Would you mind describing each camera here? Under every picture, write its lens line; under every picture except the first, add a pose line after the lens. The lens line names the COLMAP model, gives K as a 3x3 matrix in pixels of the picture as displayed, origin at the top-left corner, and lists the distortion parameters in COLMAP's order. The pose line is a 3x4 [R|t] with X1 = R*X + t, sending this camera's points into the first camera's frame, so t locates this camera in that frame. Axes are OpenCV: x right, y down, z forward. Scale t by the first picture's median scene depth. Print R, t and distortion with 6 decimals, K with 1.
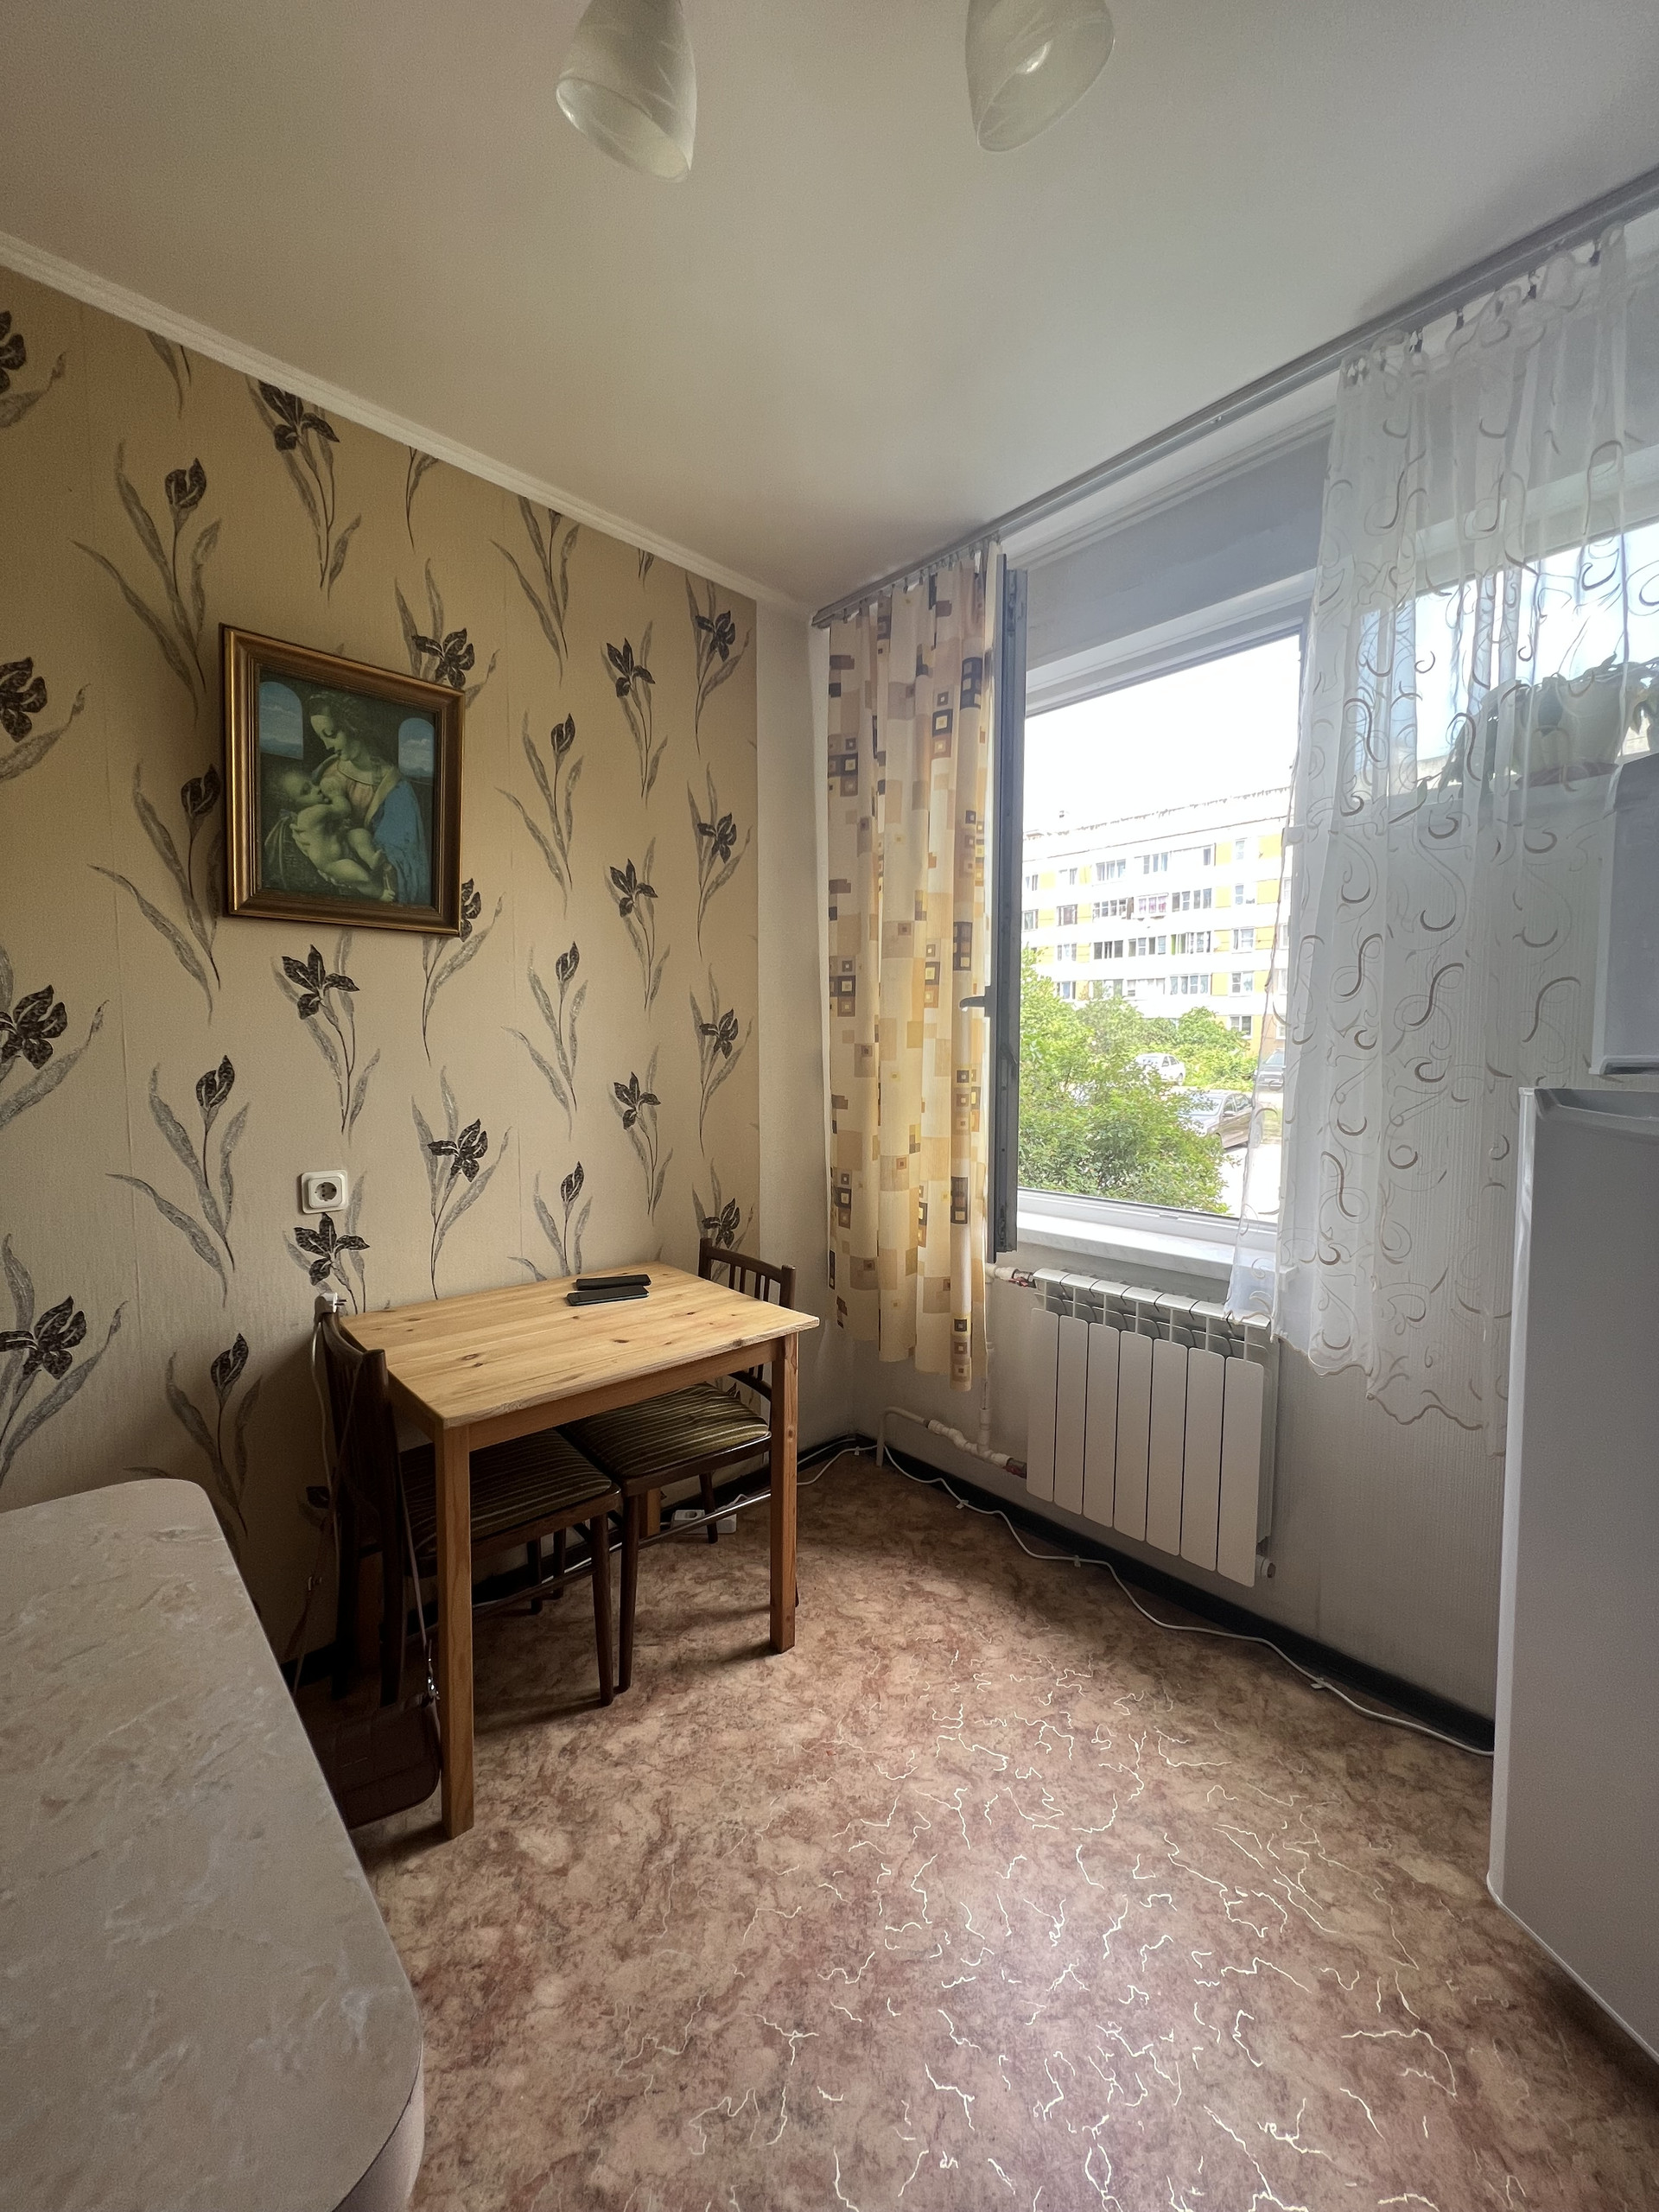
lens RADIAL K [[889.1, 0, 831.3], [0, 889.1, 1113.0], [0, 0, 1]] dist [-0.002121, 0.000571]
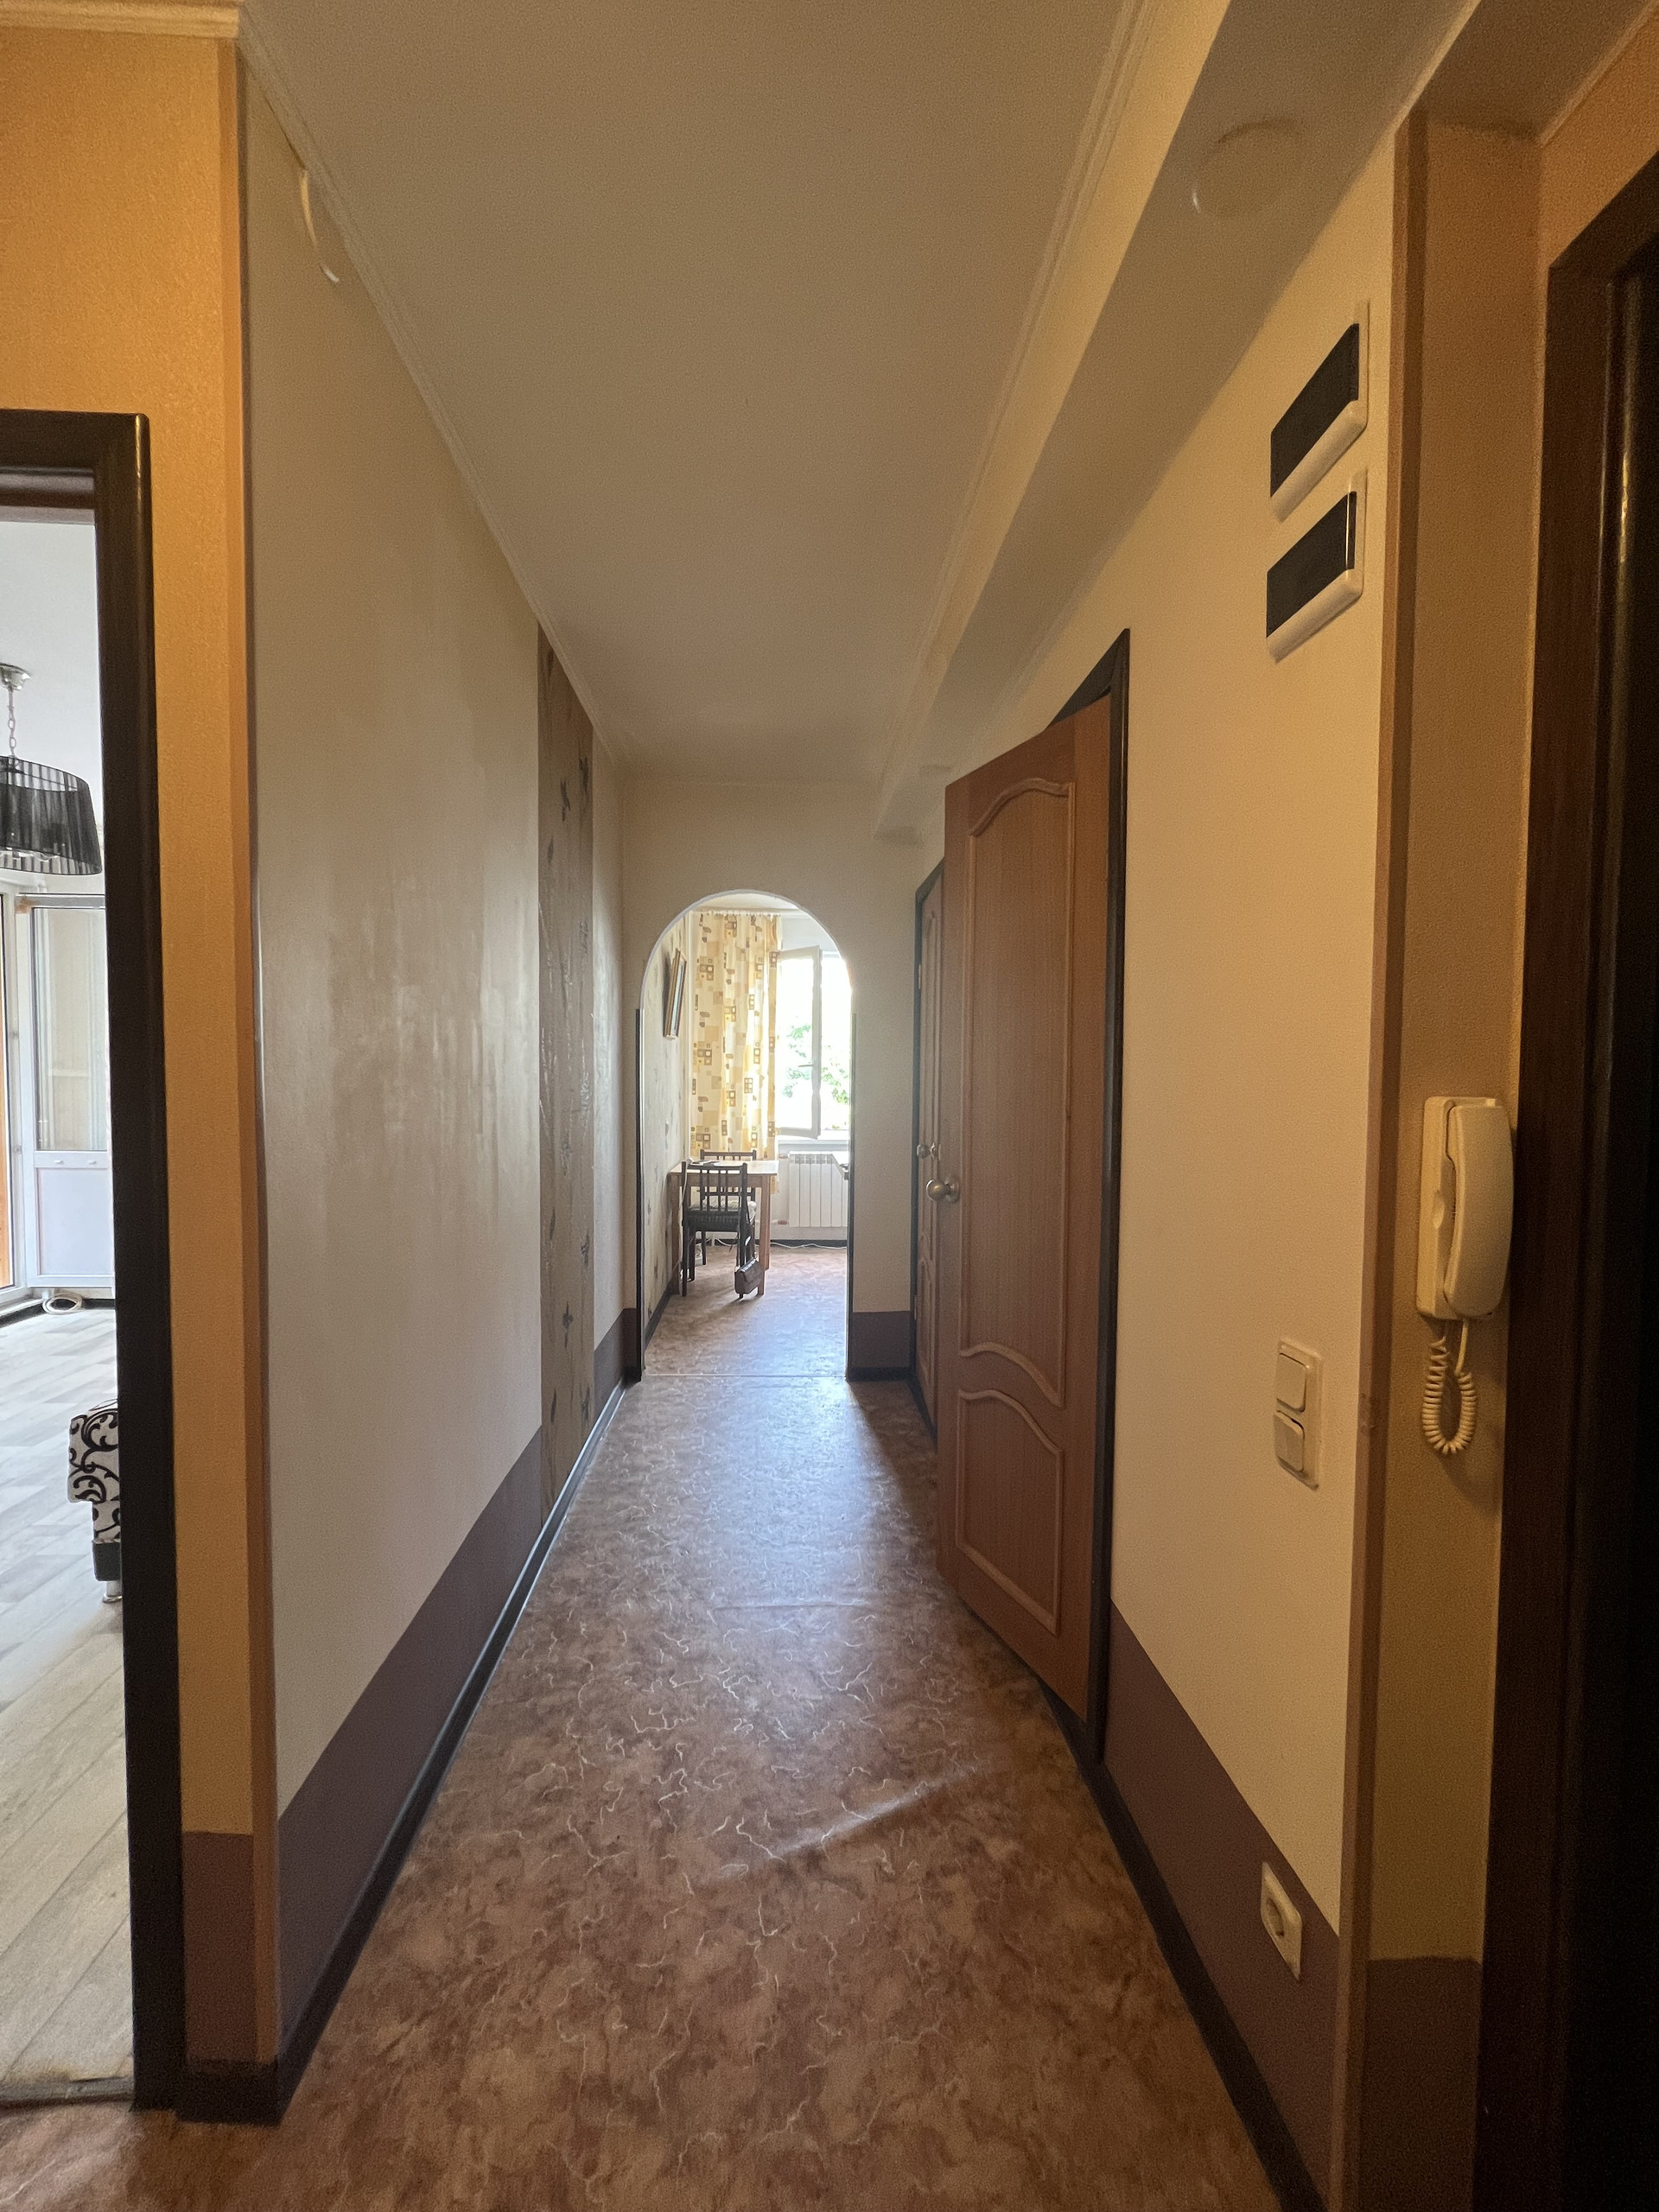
lens RADIAL K [[882.5, 0, 825.9], [0, 882.5, 1104.9], [0, 0, 1]] dist [0.000509, -0.000324]
pose [[-0.641164, 0.016287, -0.767231, 0.567609], [-0.072085, 0.994076, 0.081343, -0.136128], [0.764011, 0.107461, -0.636192, 1.563500]]
